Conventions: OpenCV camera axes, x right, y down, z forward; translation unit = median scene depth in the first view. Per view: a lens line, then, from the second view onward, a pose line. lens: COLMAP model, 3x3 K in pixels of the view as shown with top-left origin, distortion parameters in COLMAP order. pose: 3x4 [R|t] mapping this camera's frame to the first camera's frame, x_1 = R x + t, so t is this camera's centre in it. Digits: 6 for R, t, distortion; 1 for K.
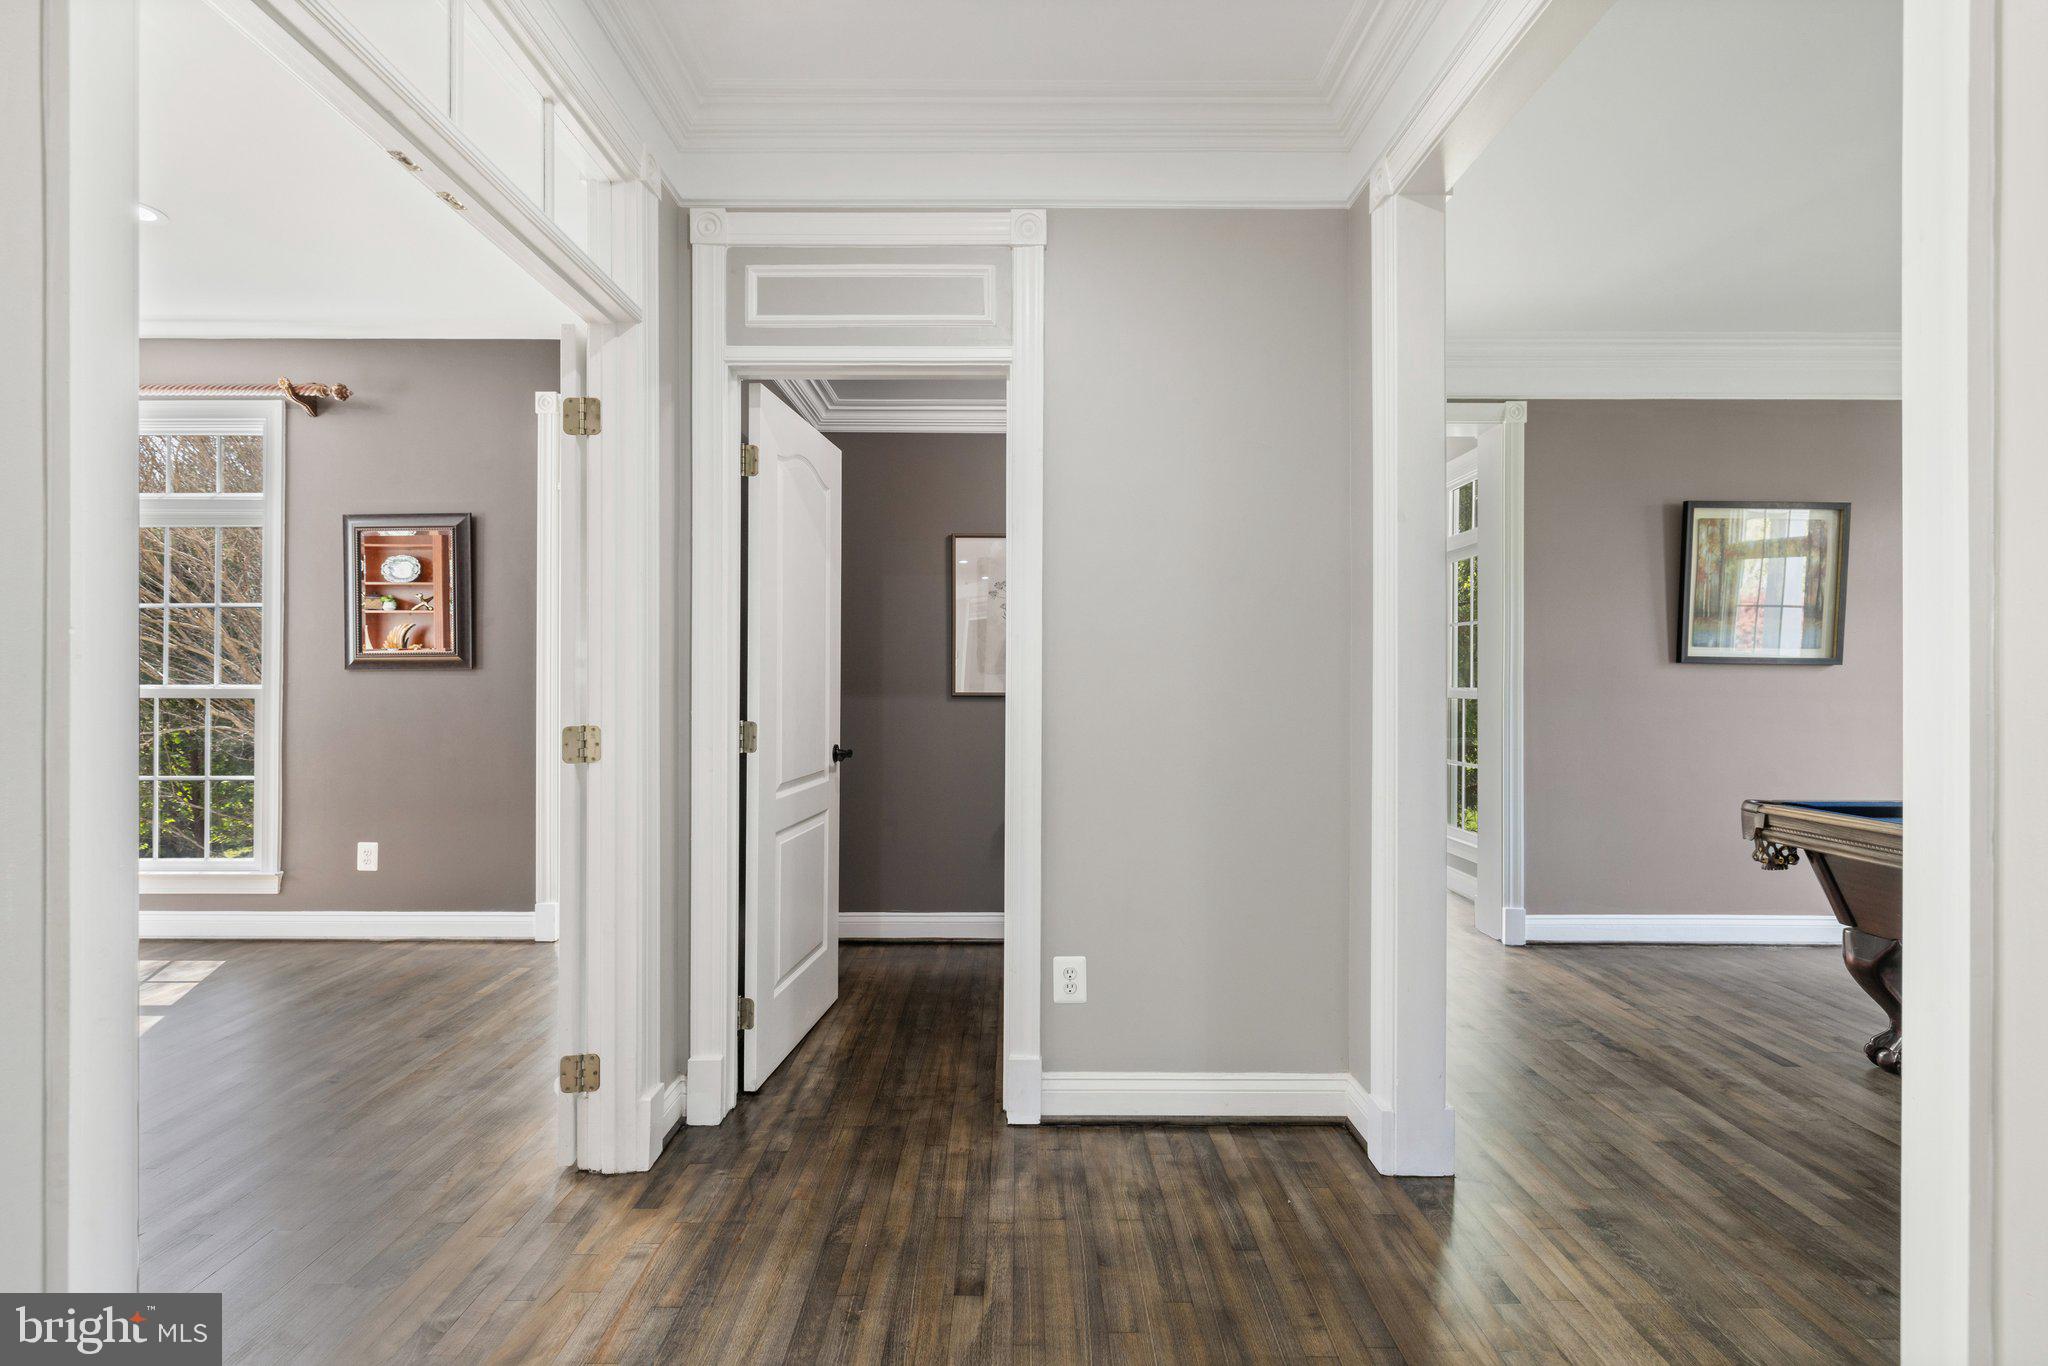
lens RADIAL K [[879.4, 0, 1016.3], [0, 879.4, 686.5], [0, 0, 1]] dist [0.000362, 0.001265]
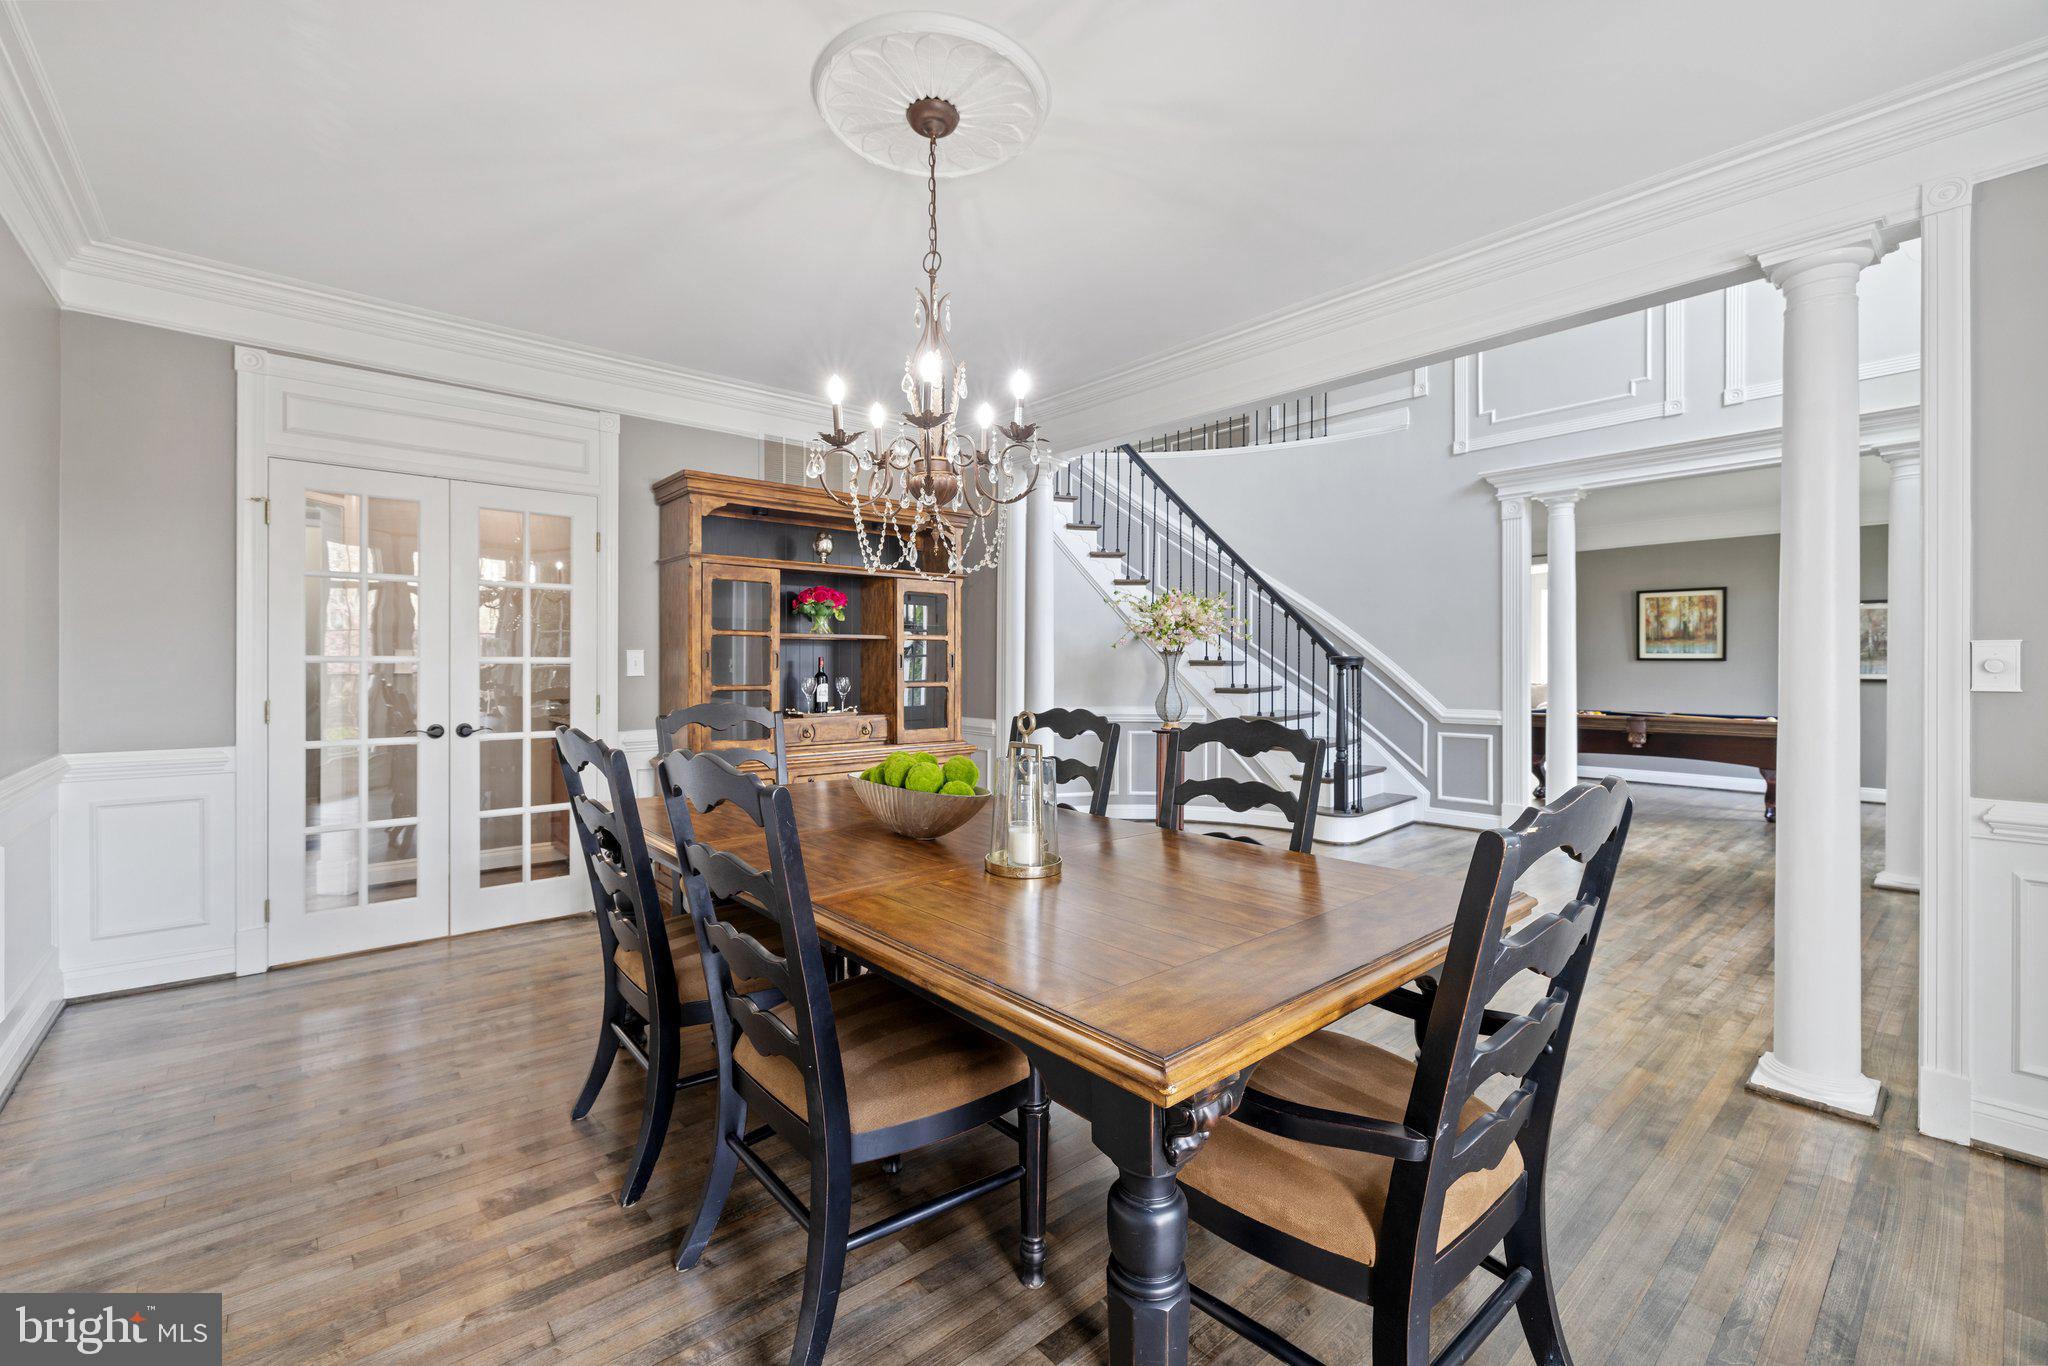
lens RADIAL K [[862.6, 0, 1000.1], [0, 862.6, 668.4], [0, 0, 1]] dist [0.000457, -0.001600]
pose [[0.647117, 0.002055, -0.762388, 1.485372], [-0.000511, 0.999997, 0.002261, -0.011483], [0.762391, -0.001073, 0.647116, -1.812199]]
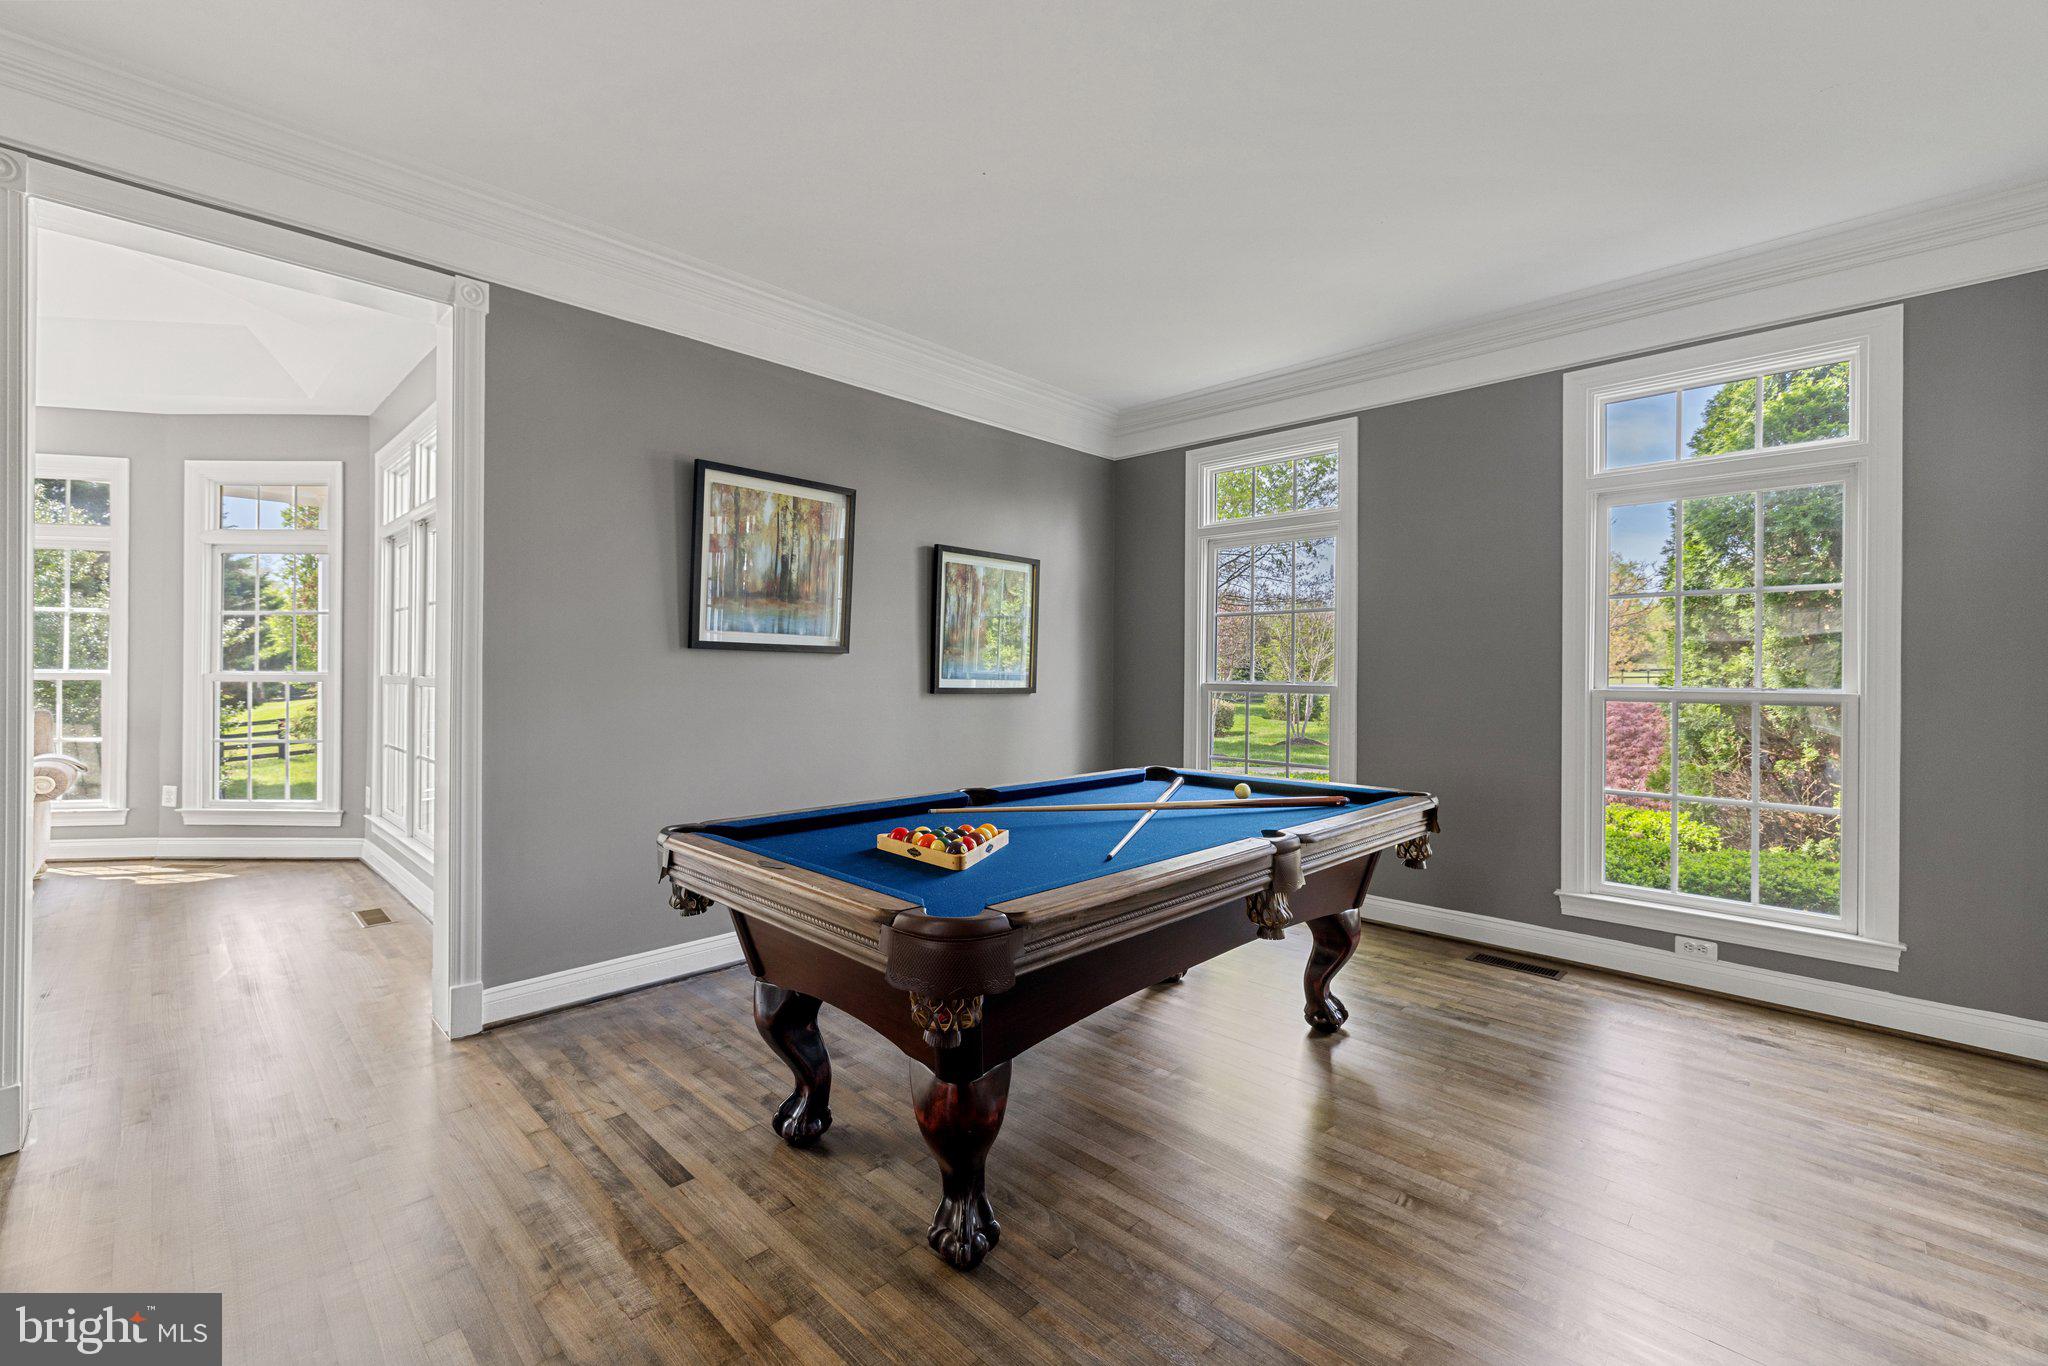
lens RADIAL K [[862.6, 0, 995.9], [0, 862.6, 675.8], [0, 0, 1]] dist [0.000457, -0.001600]
pose [[0.711519, -0.000167, 0.702666, 0.417301], [-0.007718, 0.999938, 0.008053, -0.010152], [-0.702624, -0.011153, 0.711474, 0.216912]]
